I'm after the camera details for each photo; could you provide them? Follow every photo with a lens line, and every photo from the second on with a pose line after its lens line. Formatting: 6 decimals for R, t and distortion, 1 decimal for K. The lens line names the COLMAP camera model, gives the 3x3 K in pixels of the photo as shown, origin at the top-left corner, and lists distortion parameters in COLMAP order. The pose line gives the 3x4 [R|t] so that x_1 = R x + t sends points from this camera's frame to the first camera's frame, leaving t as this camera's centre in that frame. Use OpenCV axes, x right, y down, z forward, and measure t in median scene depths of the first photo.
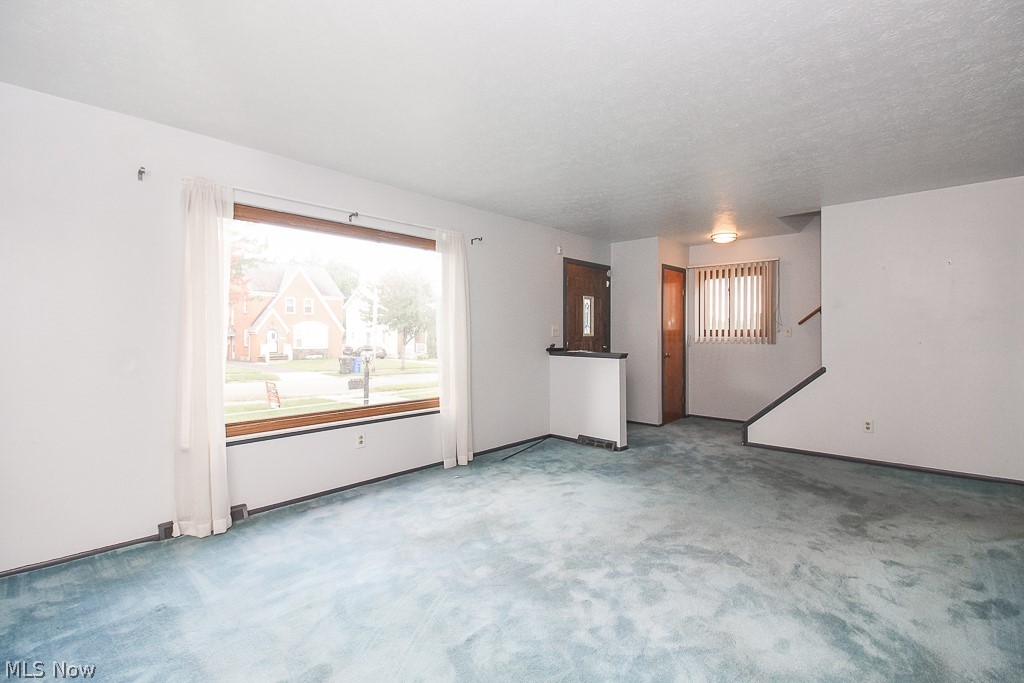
lens RADIAL K [[447.6, 0, 514.1], [0, 447.6, 344.9], [0, 0, 1]] dist [-0.038904, -0.000298]
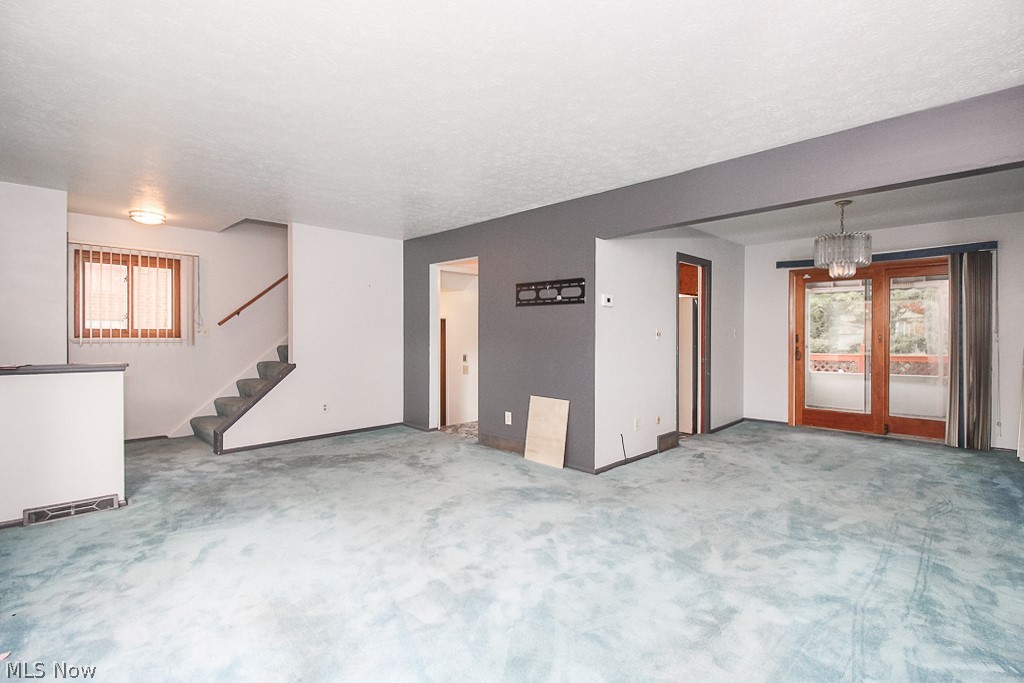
lens RADIAL K [[466.7, 0, 507.0], [0, 466.7, 334.9], [0, 0, 1]] dist [-0.027376, -0.000462]
pose [[0.048348, -0.010663, 0.998774, -0.529991], [0.026397, 0.999607, 0.009394, -0.019908], [-0.998482, 0.025910, 0.048610, 0.444326]]
